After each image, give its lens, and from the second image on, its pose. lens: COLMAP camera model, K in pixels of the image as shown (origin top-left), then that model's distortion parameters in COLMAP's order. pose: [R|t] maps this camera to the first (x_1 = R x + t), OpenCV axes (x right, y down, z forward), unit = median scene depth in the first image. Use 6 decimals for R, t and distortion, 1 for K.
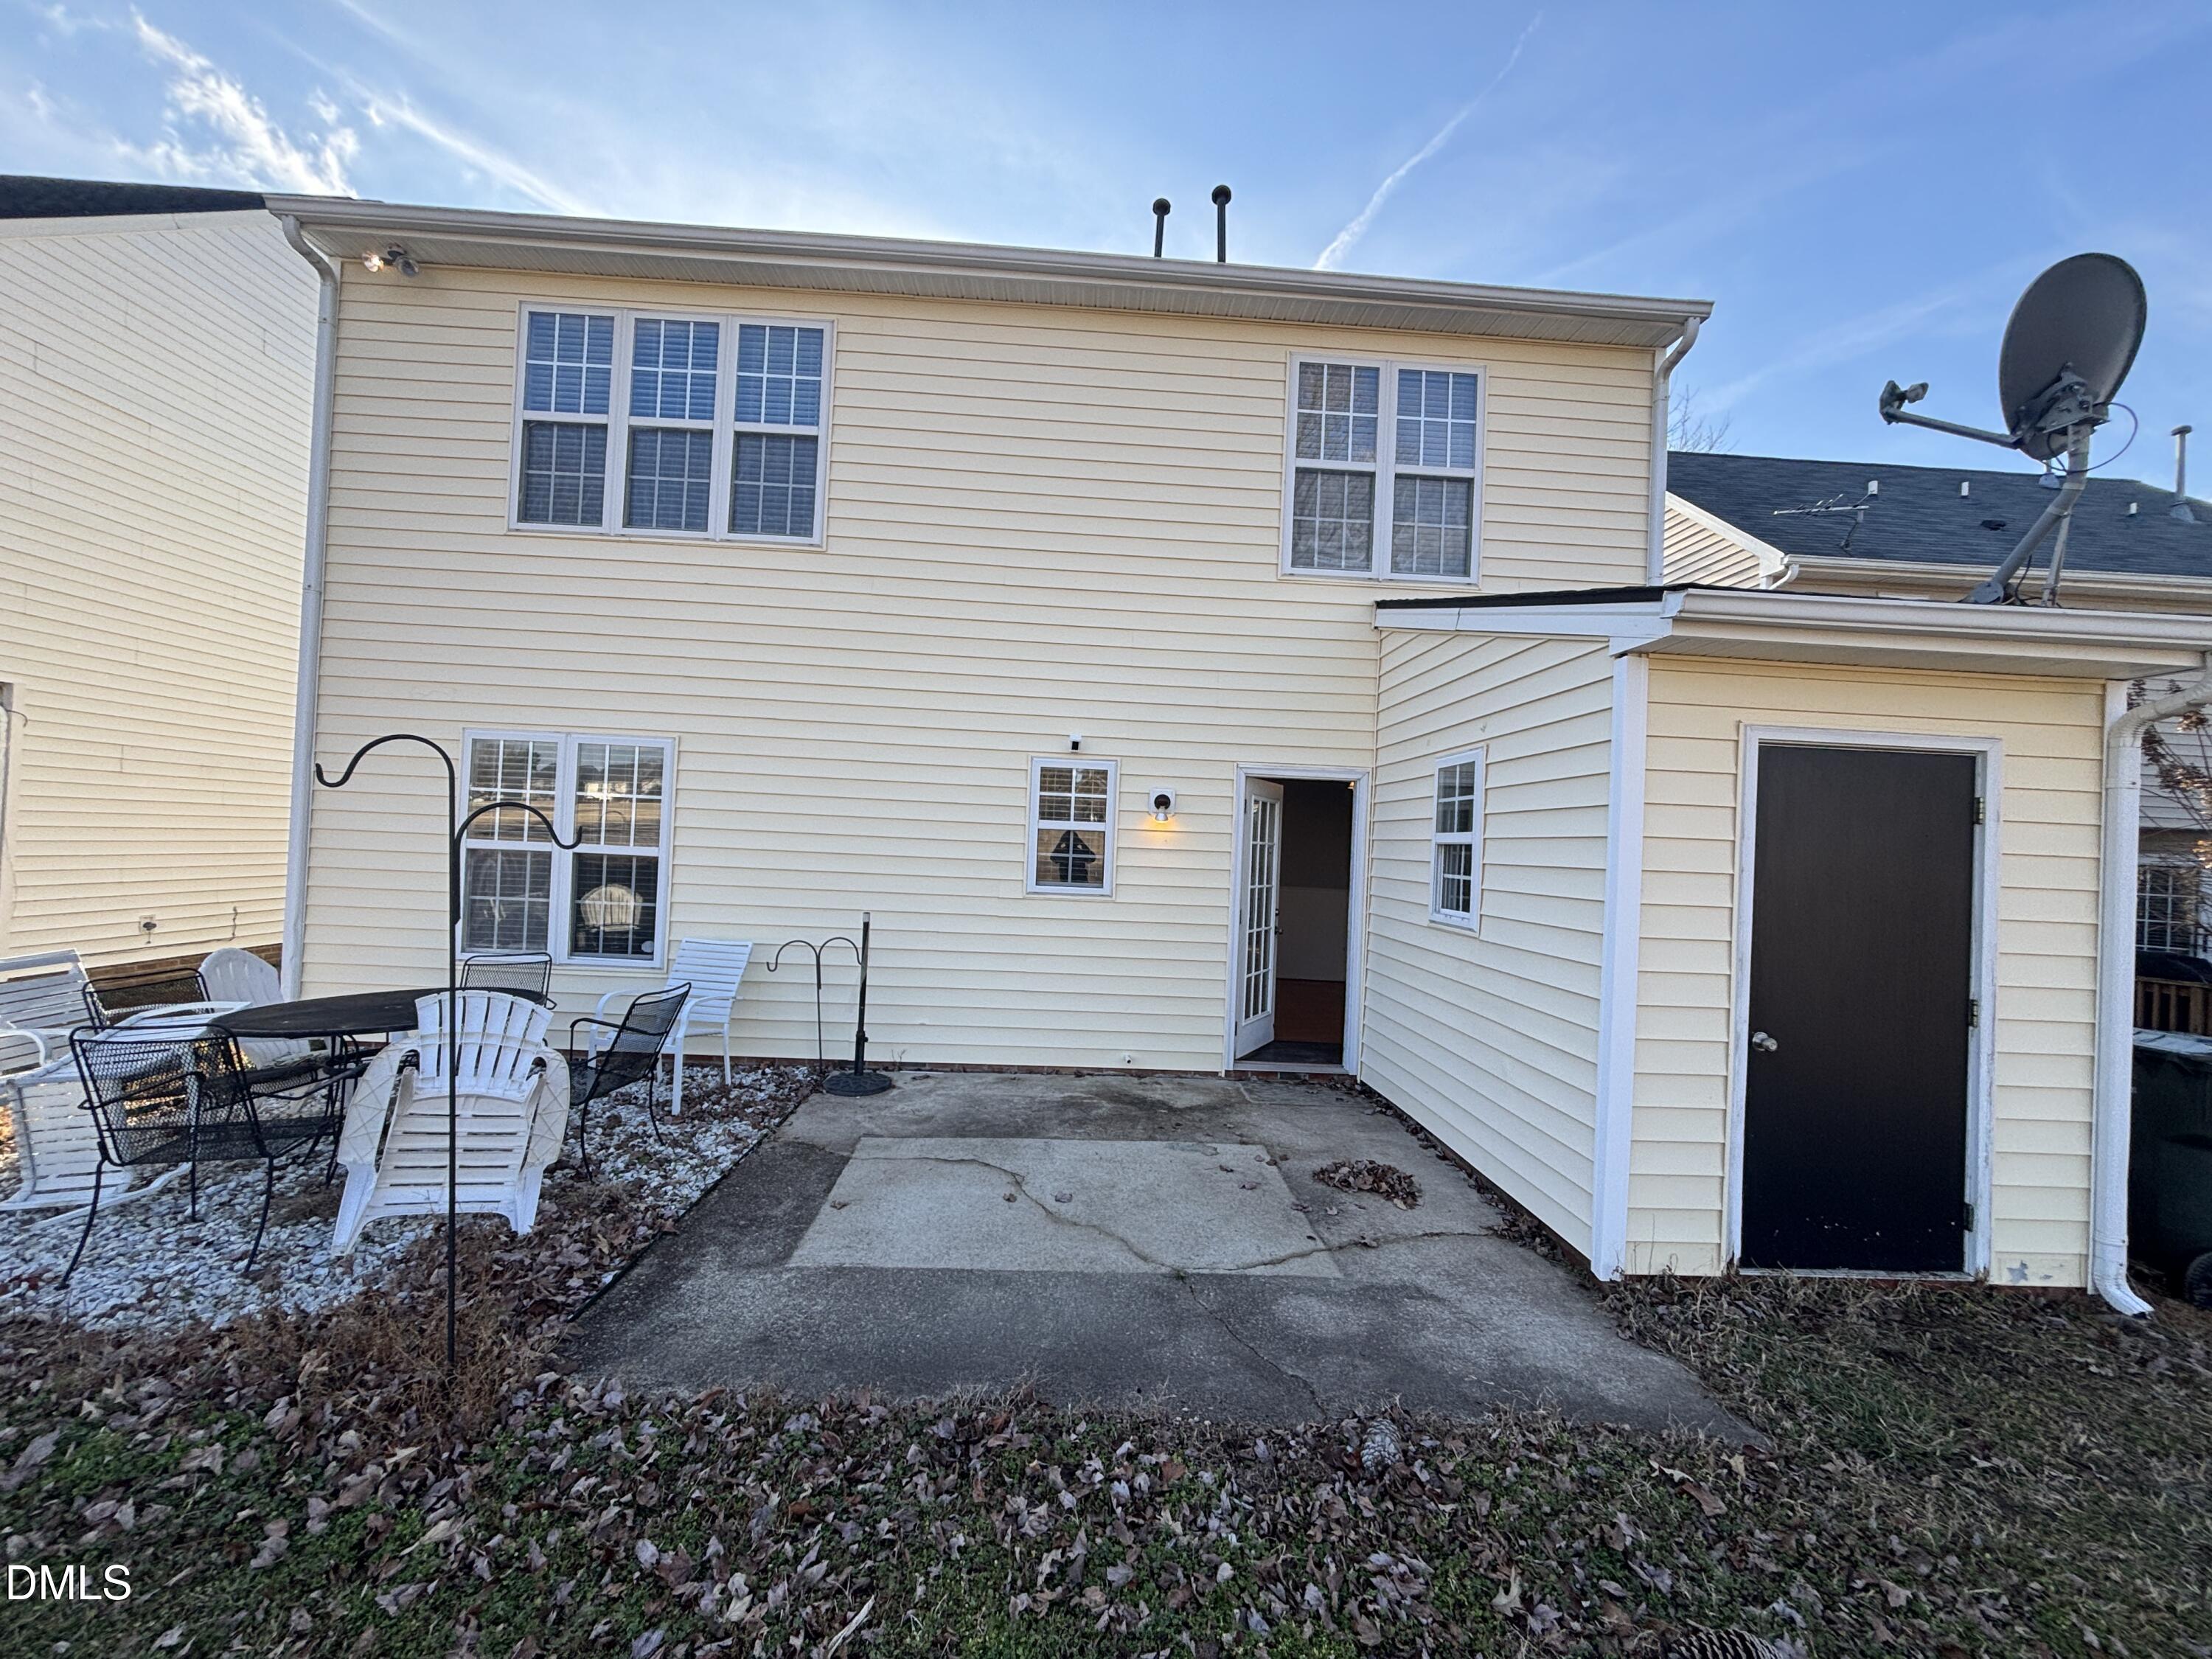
lens RADIAL K [[885.1, 0, 1109.3], [0, 885.1, 824.1], [0, 0, 1]] dist [0.002570, 0.000055]
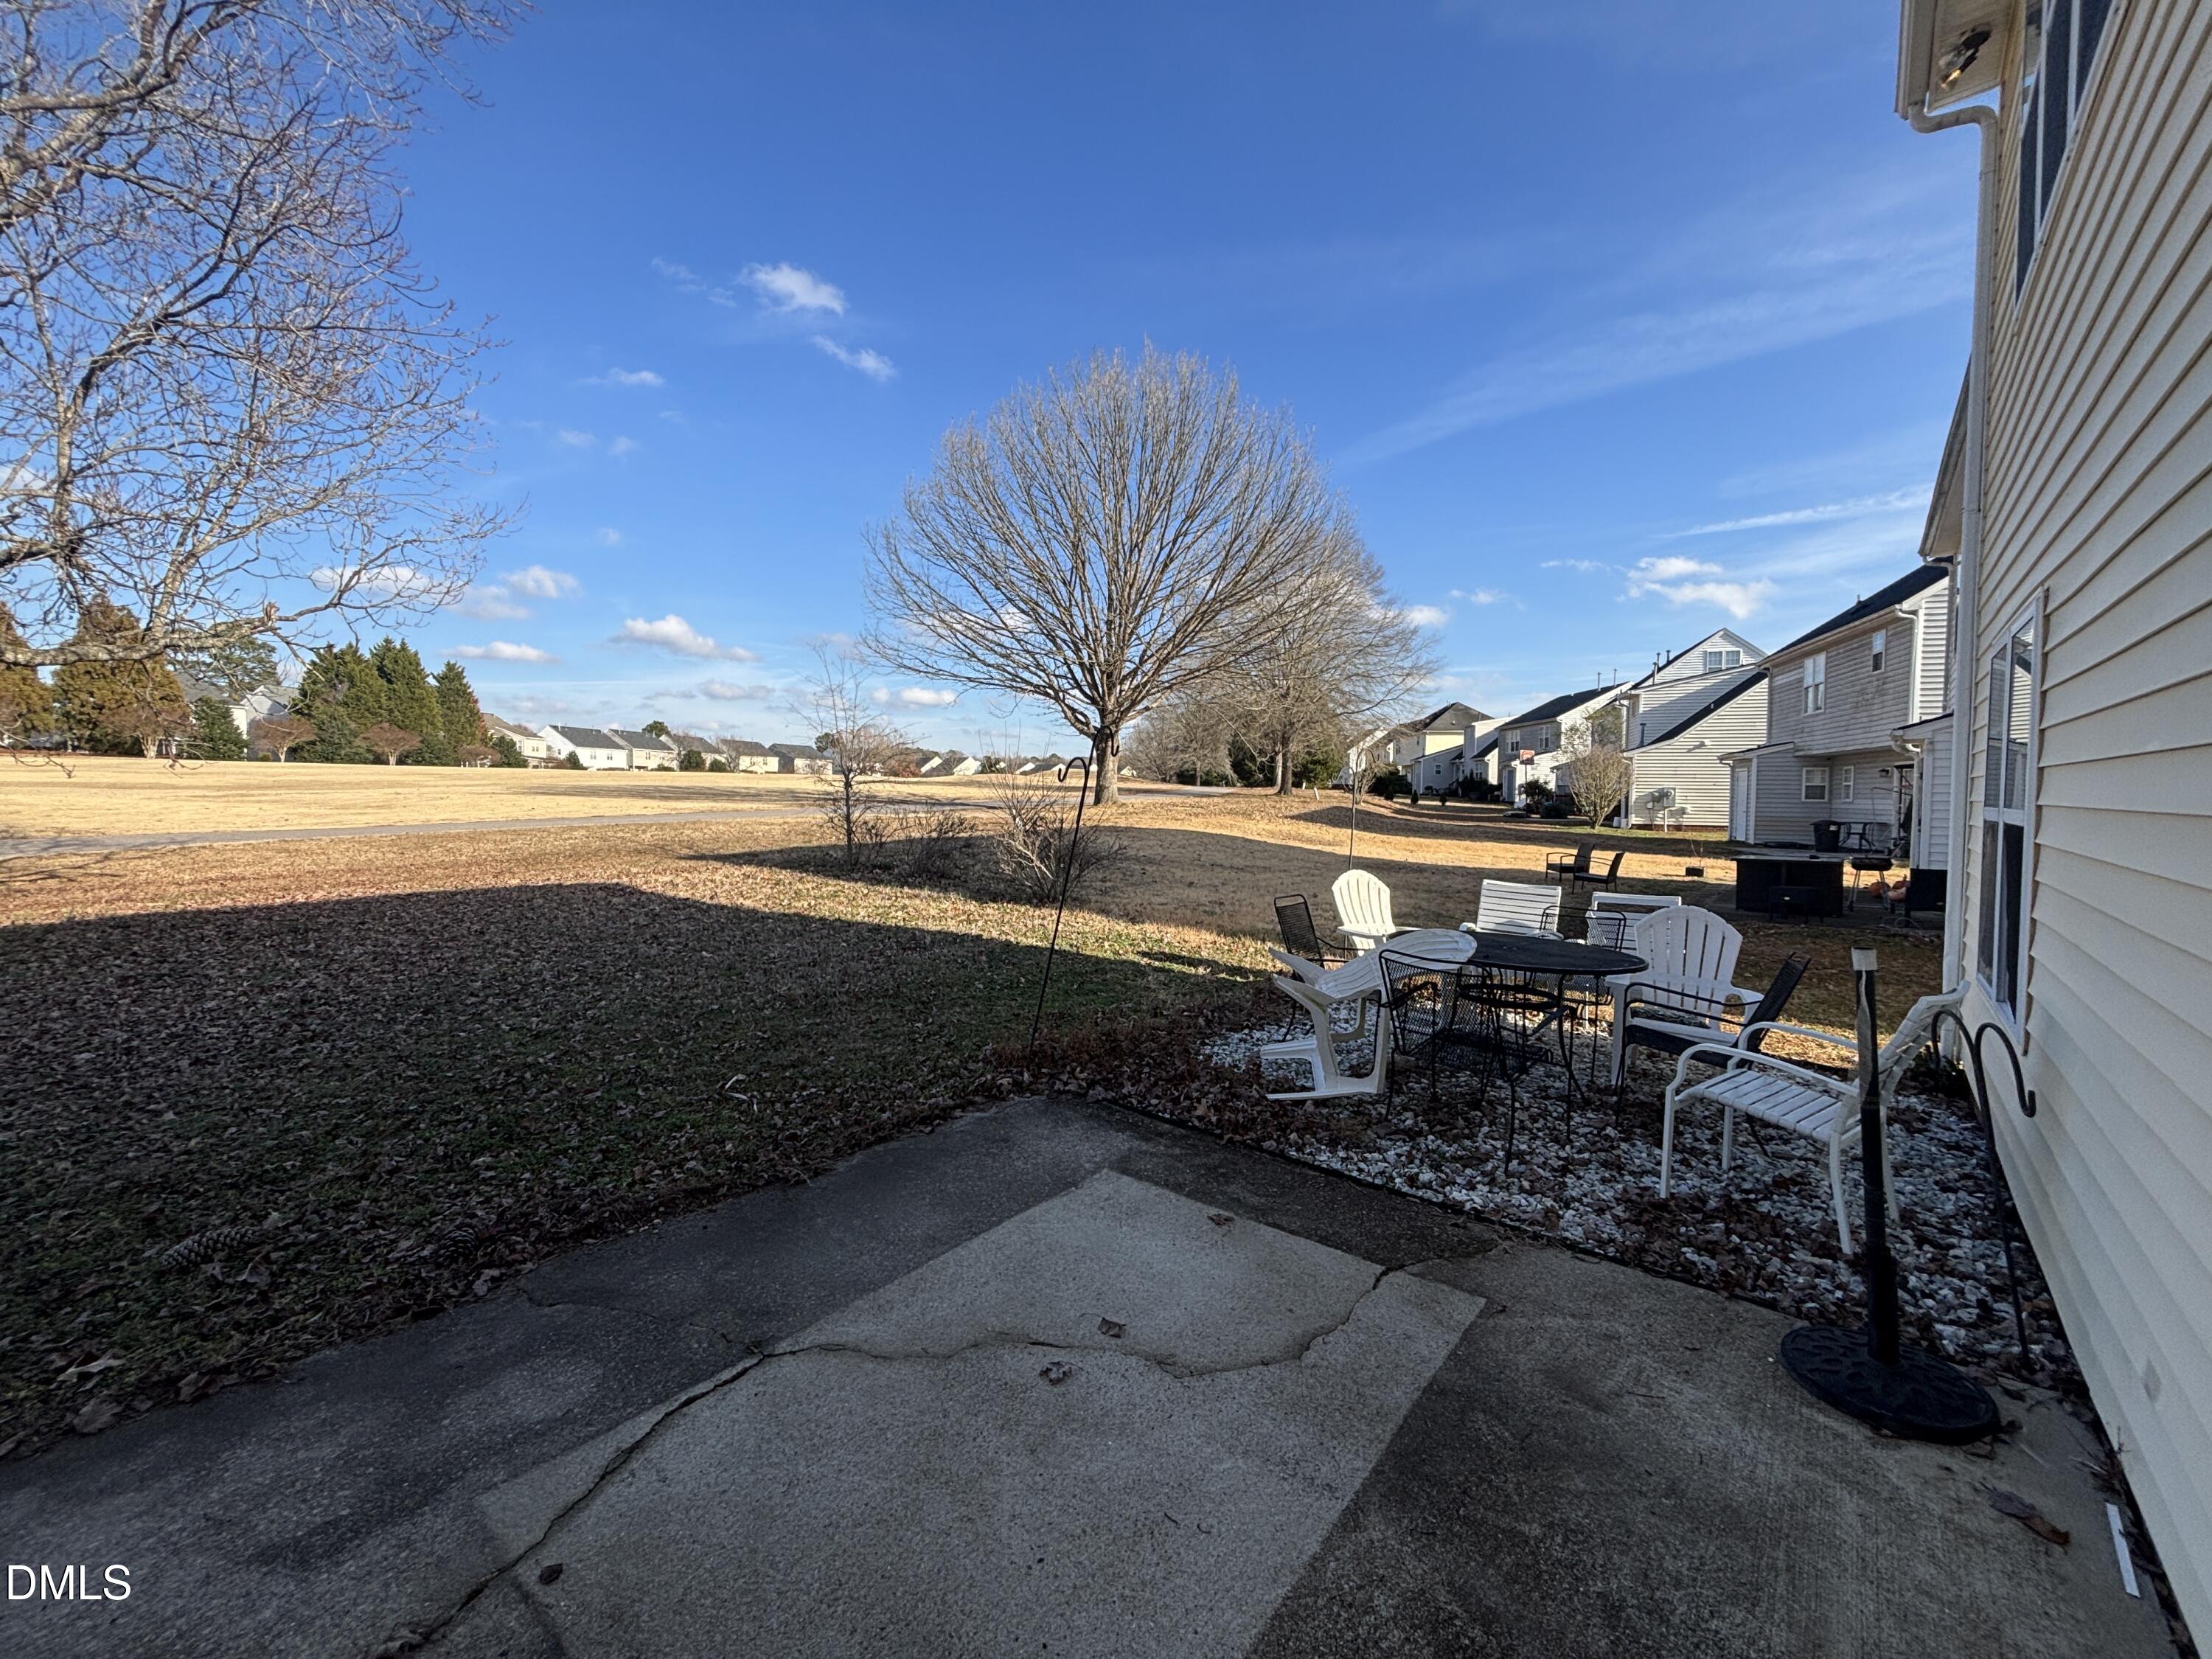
lens RADIAL K [[885.1, 0, 1109.3], [0, 885.1, 824.1], [0, 0, 1]] dist [0.002570, 0.000055]
pose [[-0.674071, -0.022204, -0.738333, 0.376669], [-0.023845, 0.999681, -0.008294, 0.080641], [0.738281, 0.012015, -0.674386, 1.500511]]
